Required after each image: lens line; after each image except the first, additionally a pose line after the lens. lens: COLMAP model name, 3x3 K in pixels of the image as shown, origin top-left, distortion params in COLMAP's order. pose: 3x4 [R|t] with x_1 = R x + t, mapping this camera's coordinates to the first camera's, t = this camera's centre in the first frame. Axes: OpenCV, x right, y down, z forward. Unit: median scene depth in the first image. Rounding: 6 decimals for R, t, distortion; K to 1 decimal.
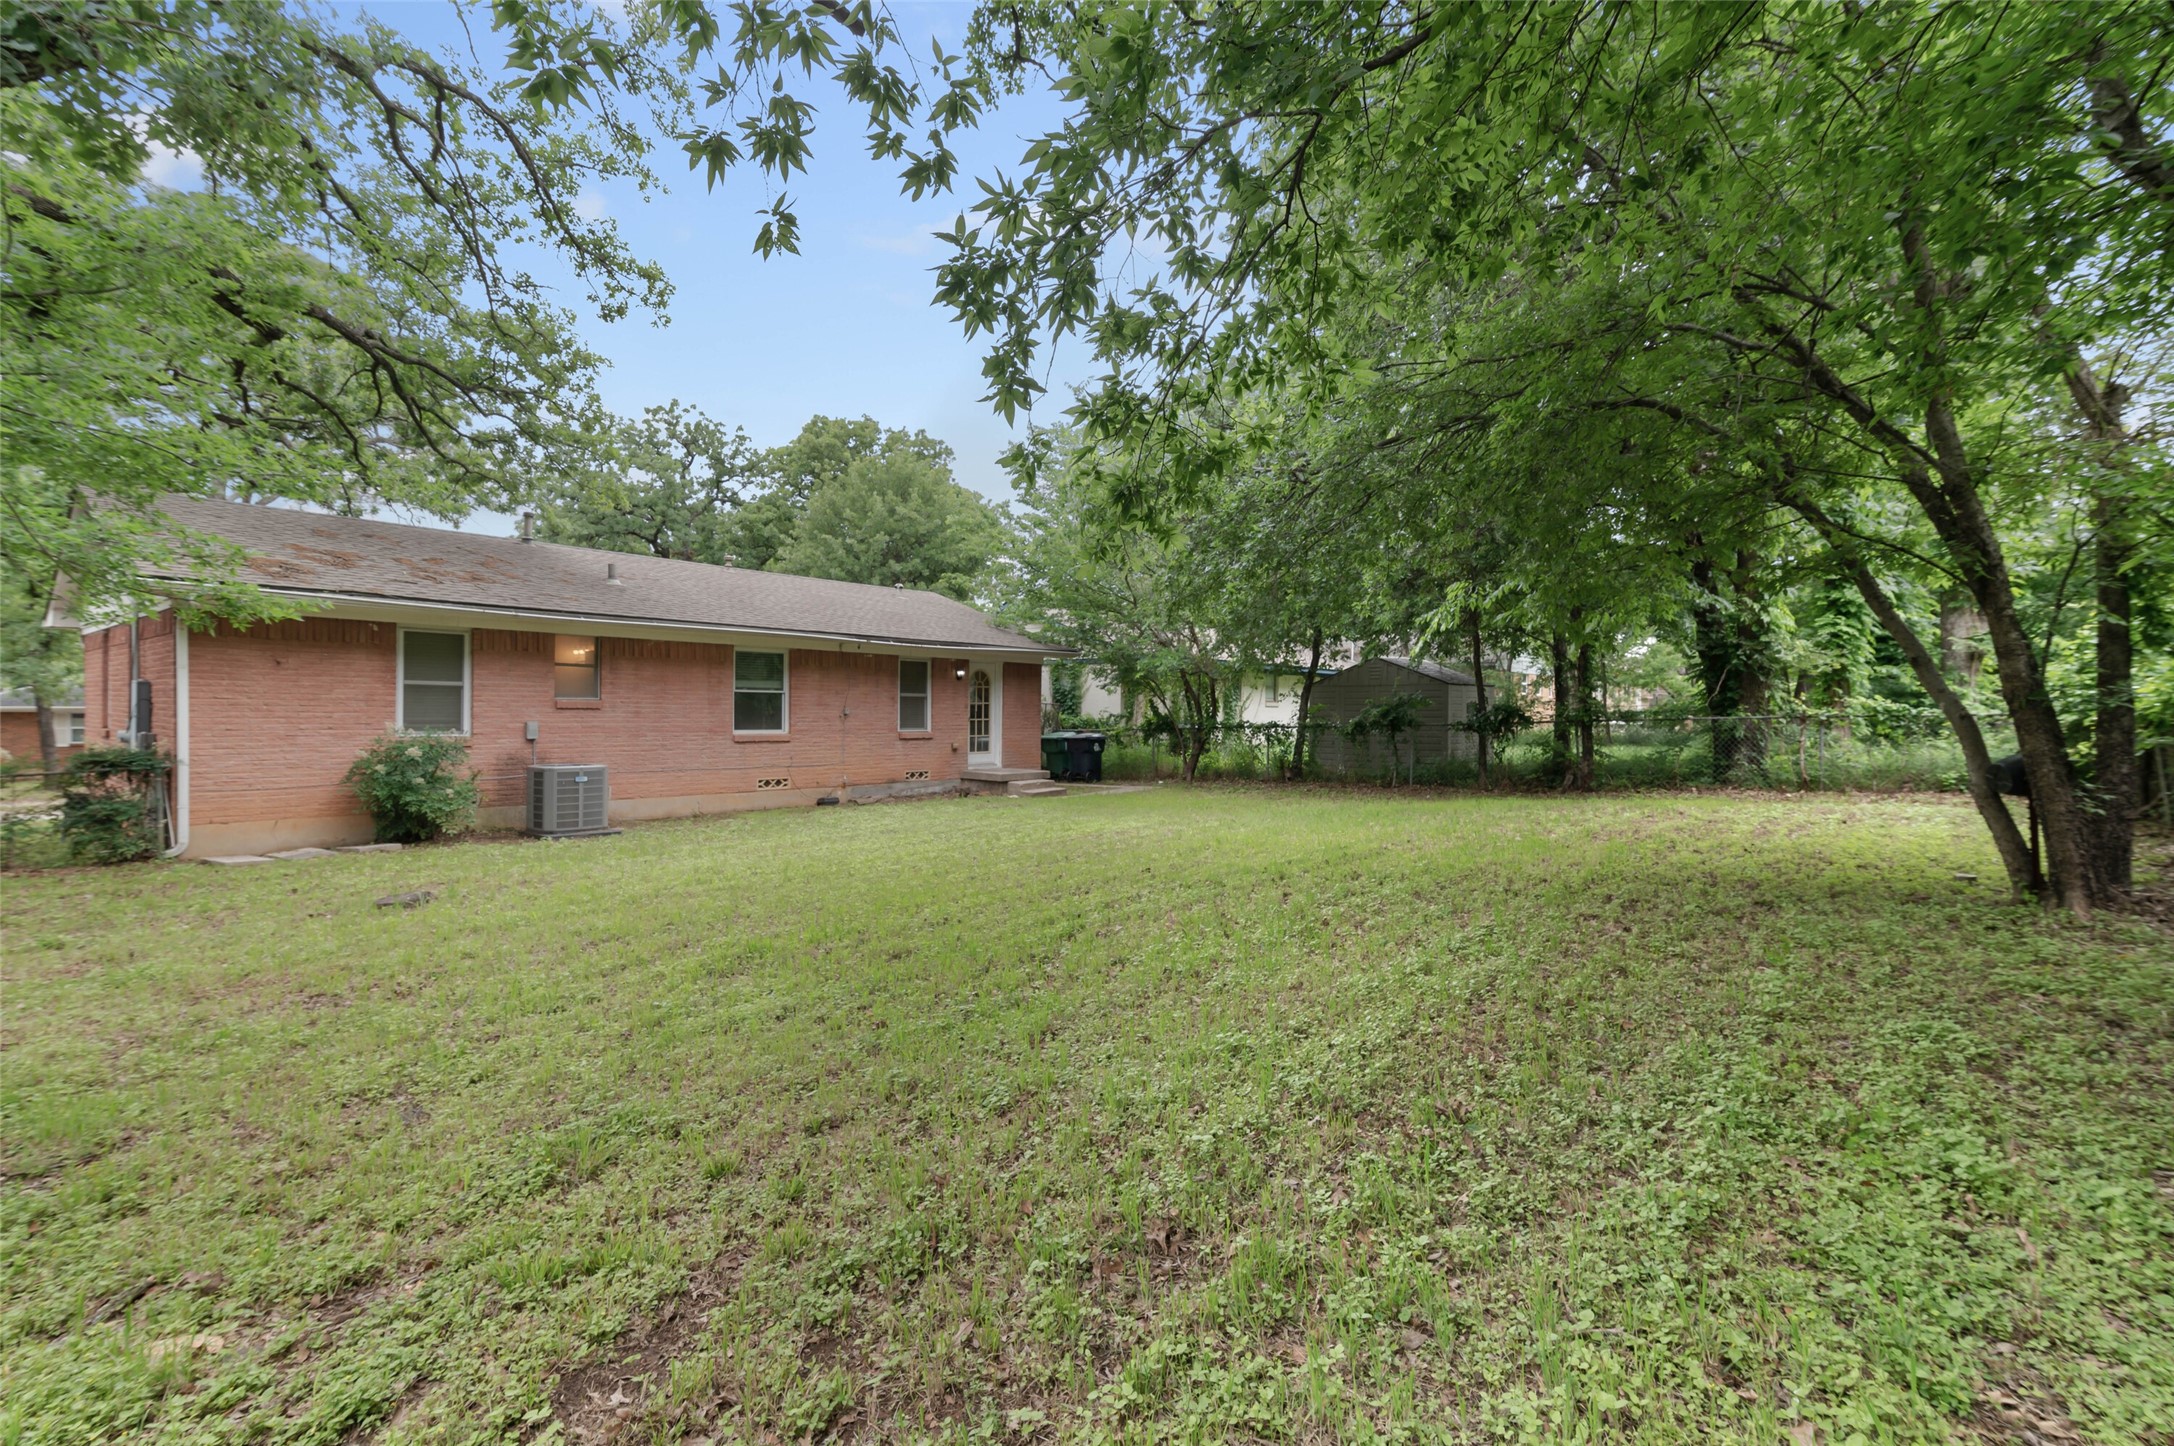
lens RADIAL K [[984.2, 0, 1091.0], [0, 984.2, 712.5], [0, 0, 1]] dist [0.024875, -0.000354]
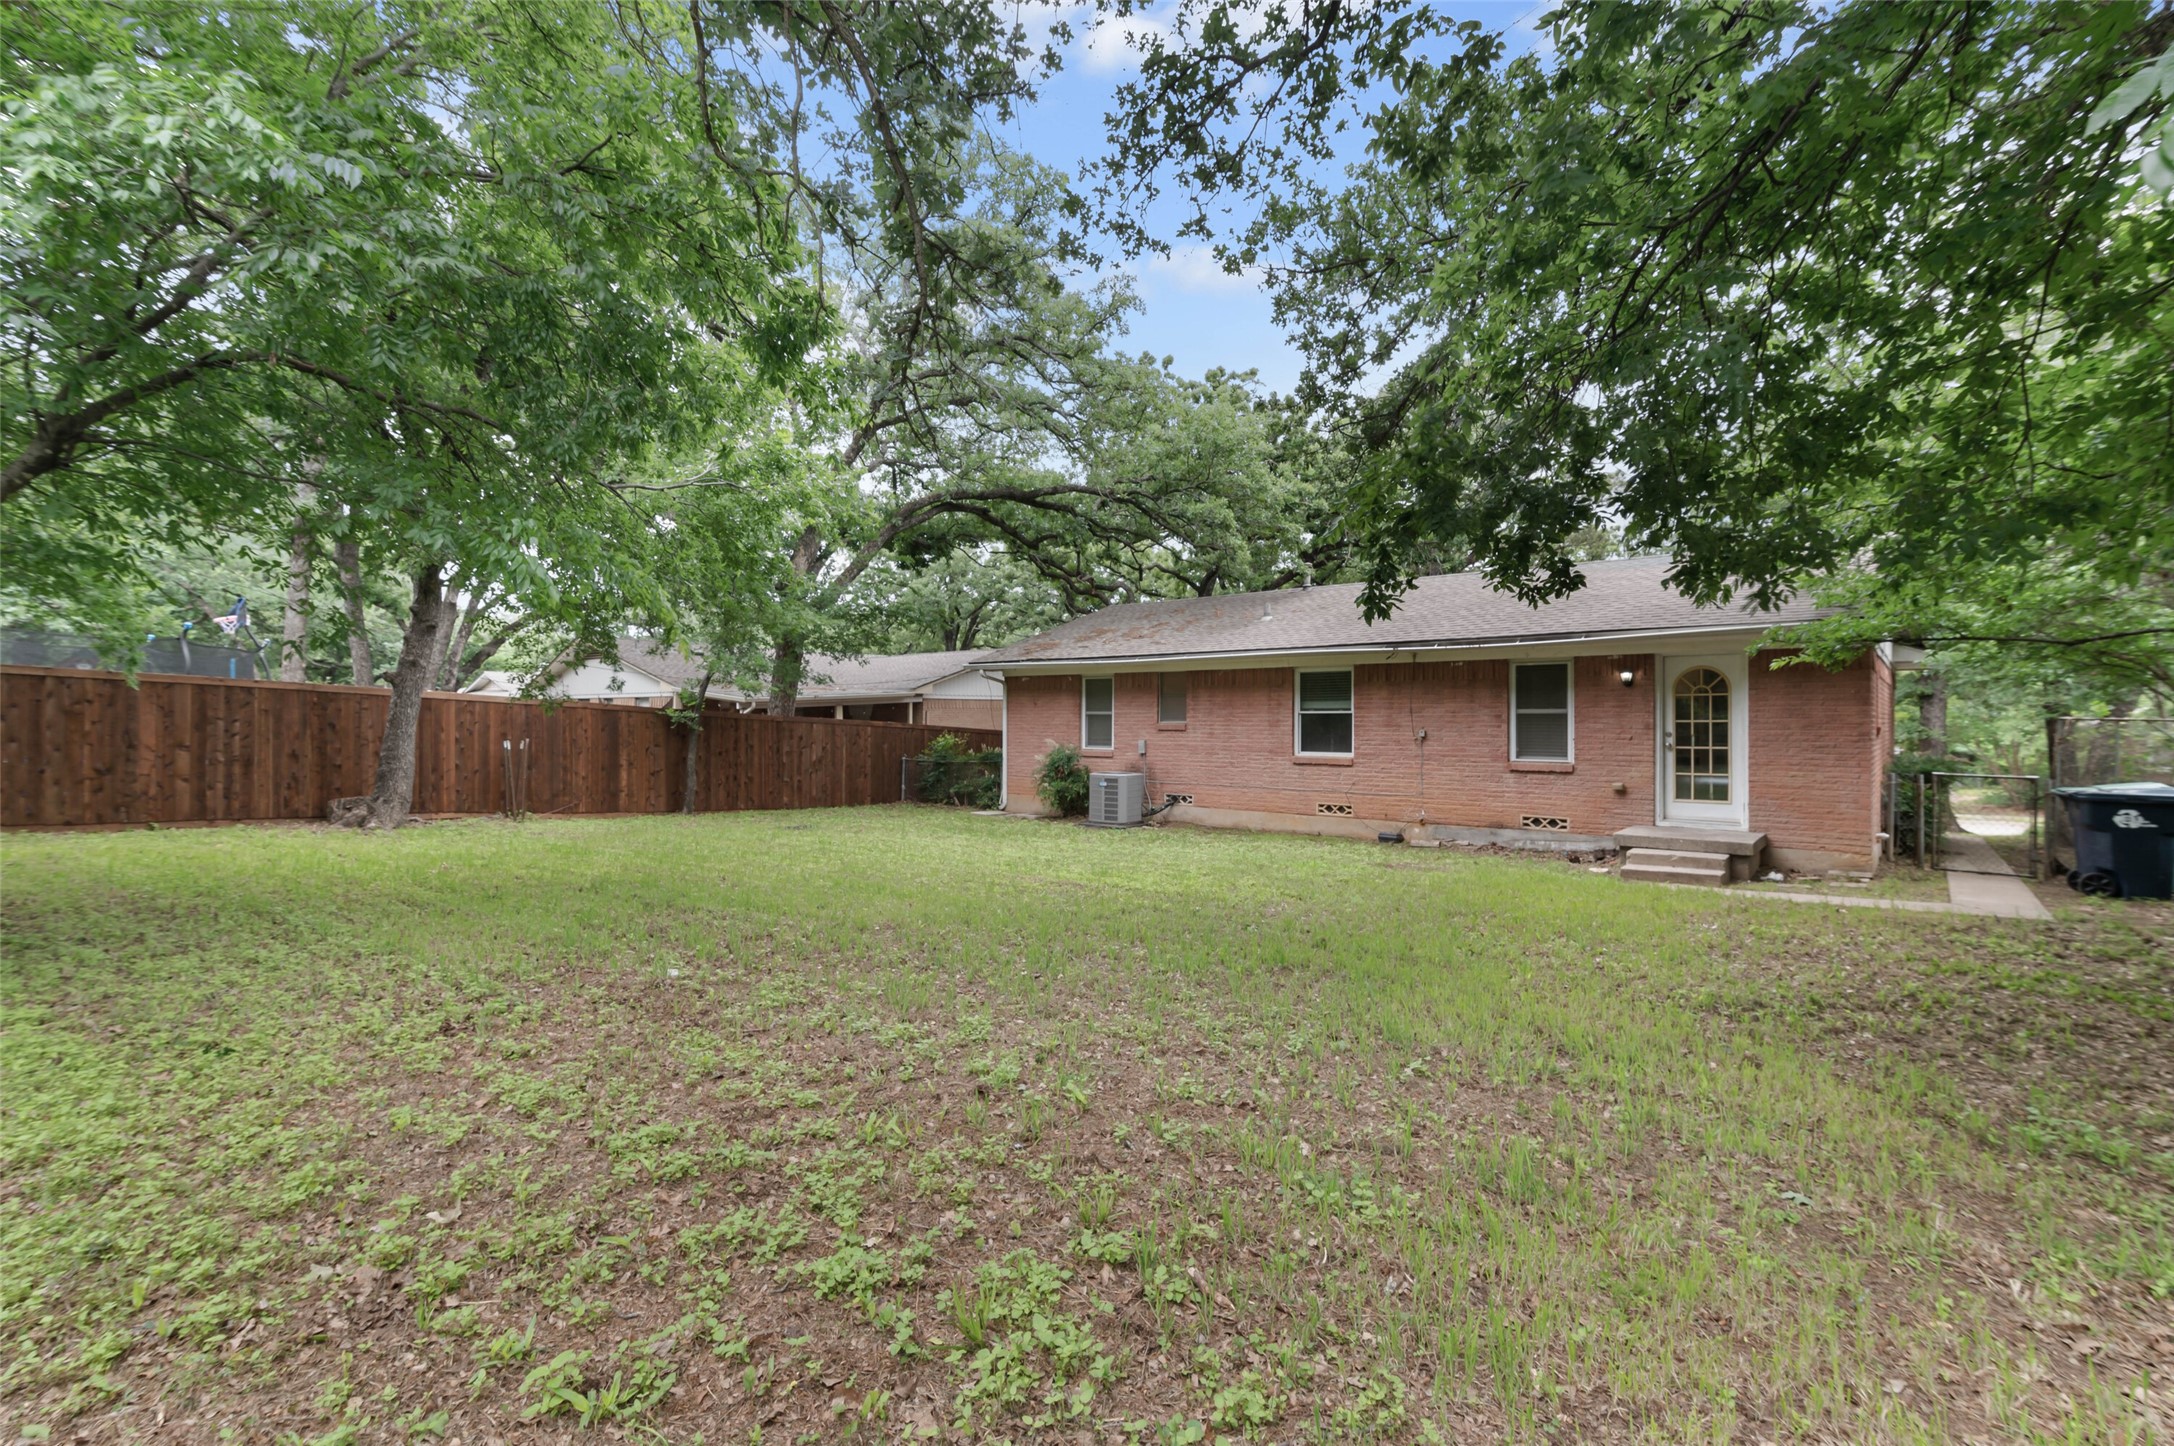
lens RADIAL K [[984.2, 0, 1090.2], [0, 984.2, 723.9], [0, 0, 1]] dist [0.024875, -0.000354]
pose [[0.012844, -0.013208, -0.999830, 0.587396], [-0.009726, 0.999864, -0.013333, 0.004787], [0.999870, 0.009895, 0.012714, 0.712446]]
